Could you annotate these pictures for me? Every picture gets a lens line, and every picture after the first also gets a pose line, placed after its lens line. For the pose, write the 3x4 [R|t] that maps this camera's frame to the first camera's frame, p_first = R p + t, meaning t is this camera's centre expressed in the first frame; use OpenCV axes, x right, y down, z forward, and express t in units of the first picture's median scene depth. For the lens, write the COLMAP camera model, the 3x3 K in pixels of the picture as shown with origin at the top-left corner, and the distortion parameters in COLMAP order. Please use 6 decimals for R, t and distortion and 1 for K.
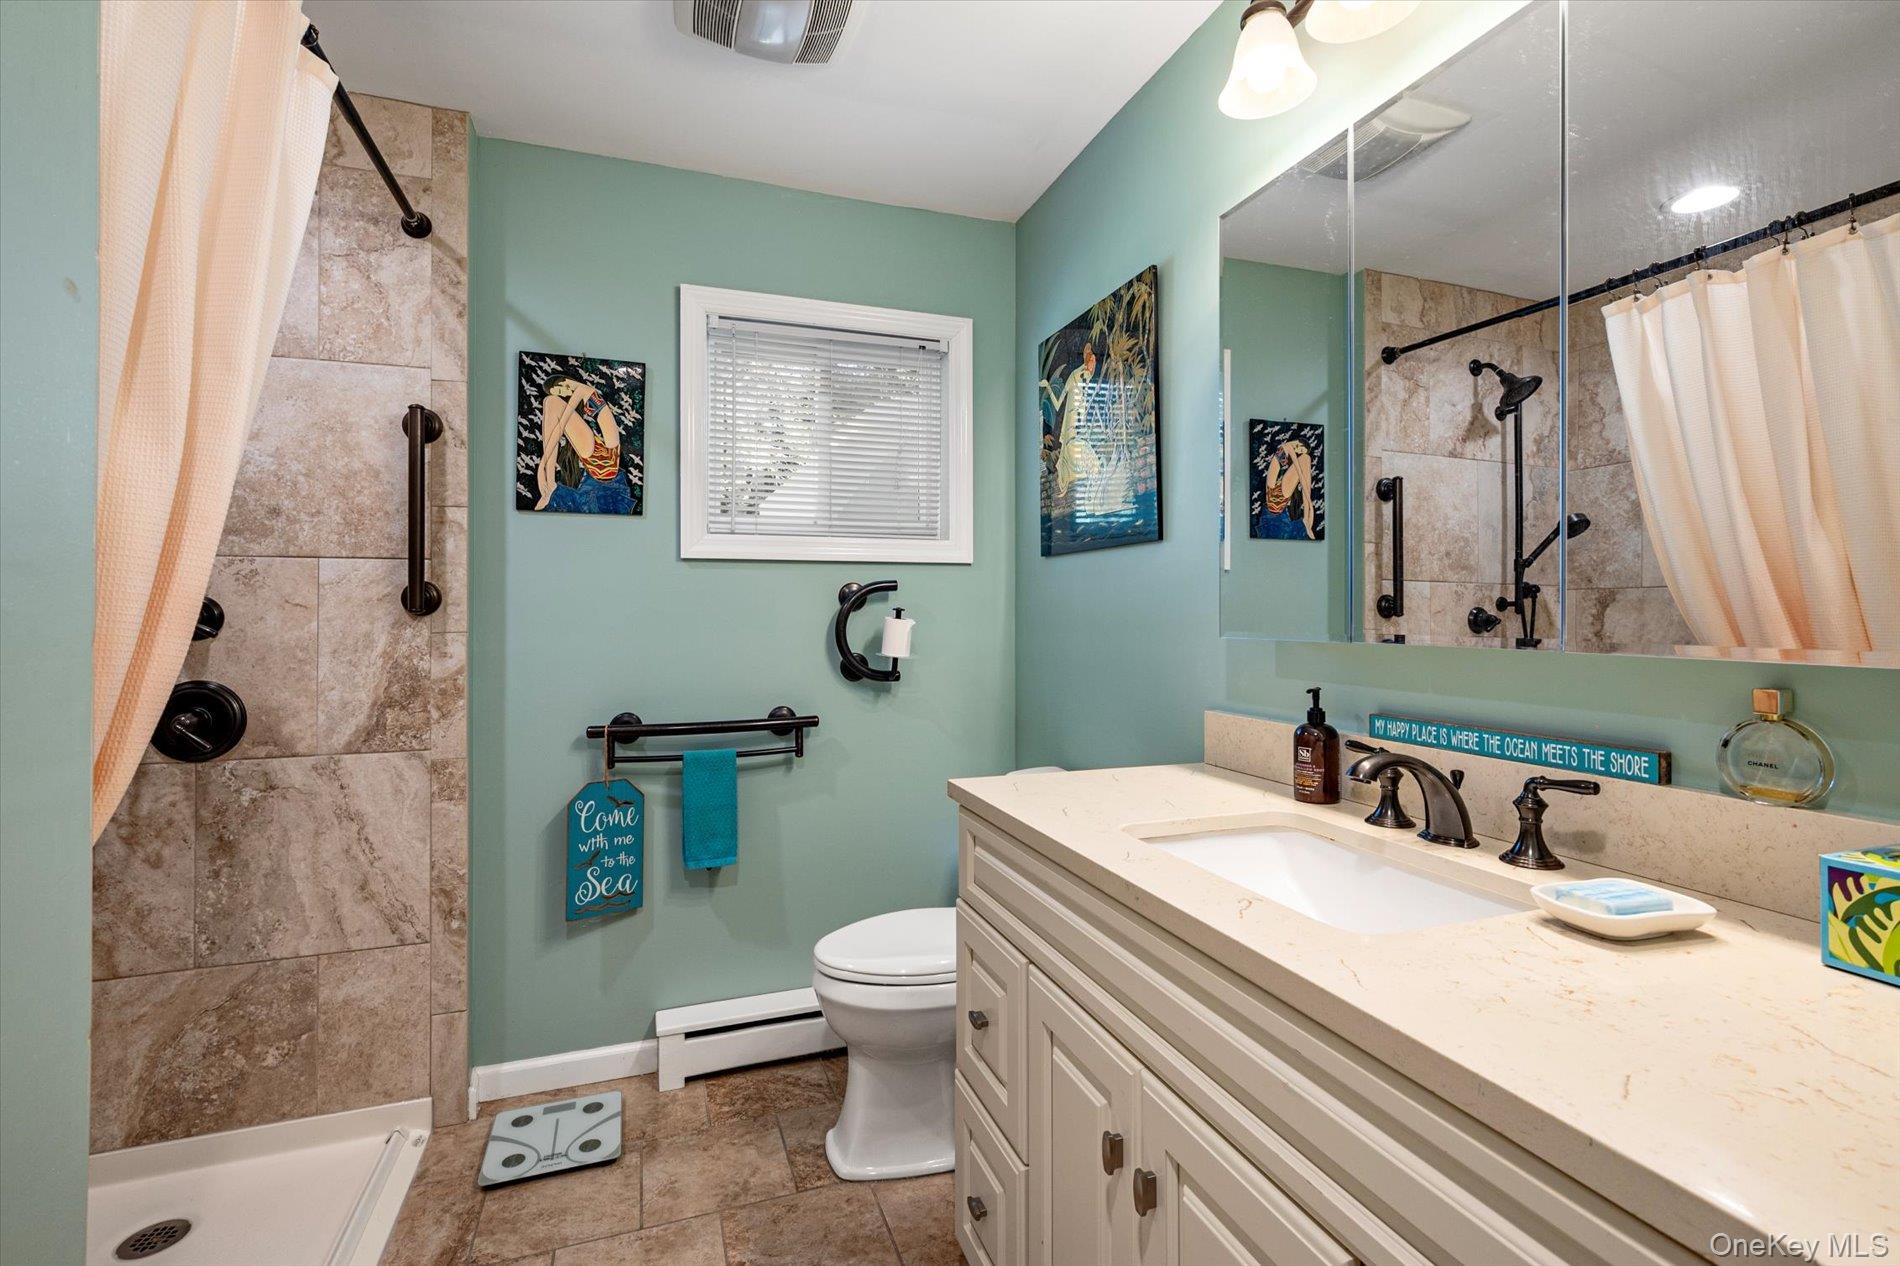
lens RADIAL K [[857.6, 0, 950.7], [0, 857.6, 617.4], [0, 0, 1]] dist [-0.000019, 0.001138]
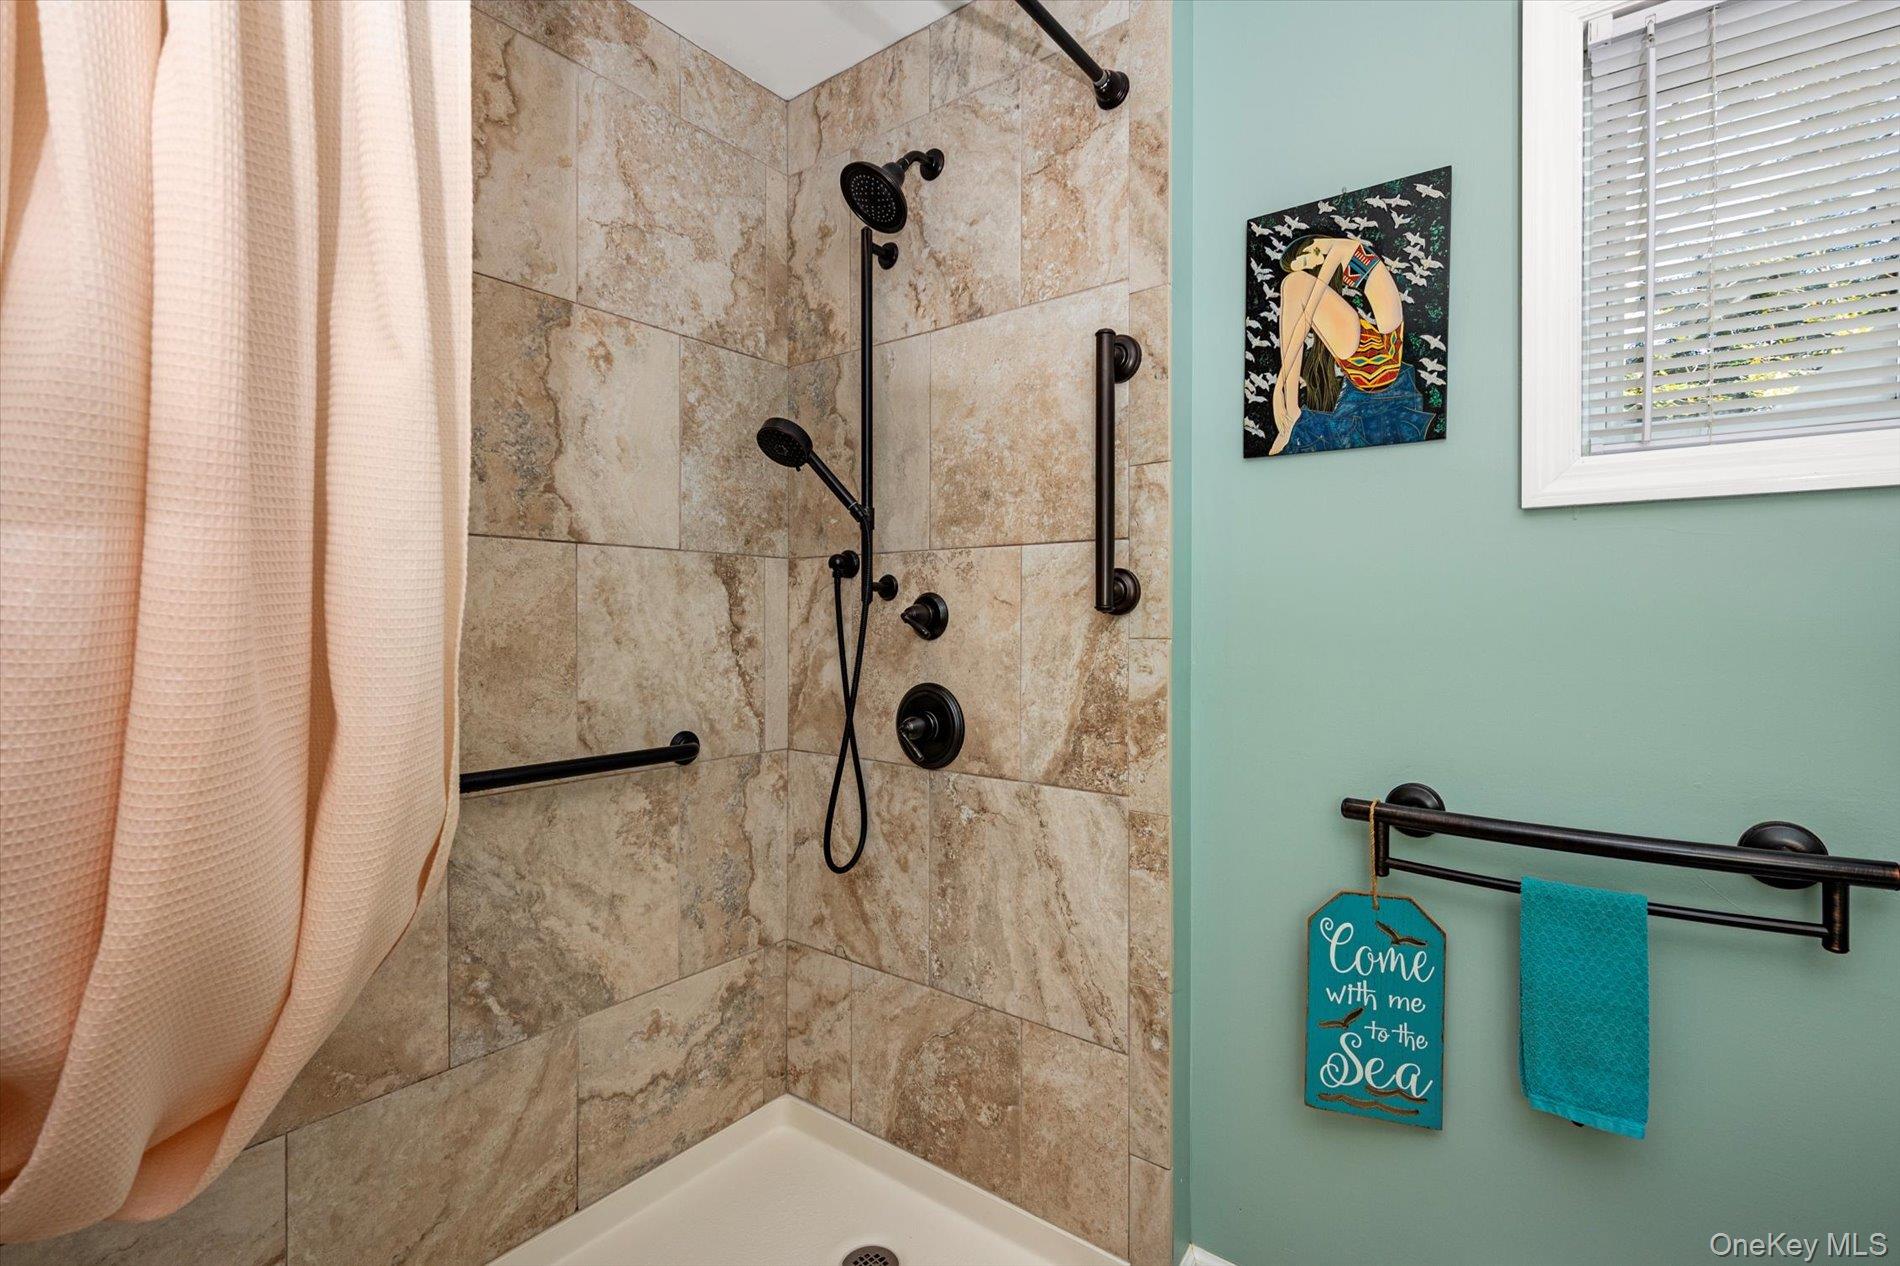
lens RADIAL K [[857.6, 0, 950.2], [0, 857.6, 615.3], [0, 0, 1]] dist [-0.000019, 0.001138]
pose [[0.550260, 0.004688, -0.834981, -0.073468], [-0.005940, 0.999981, 0.001699, -0.002190], [0.834973, 0.004025, 0.550277, 0.458311]]
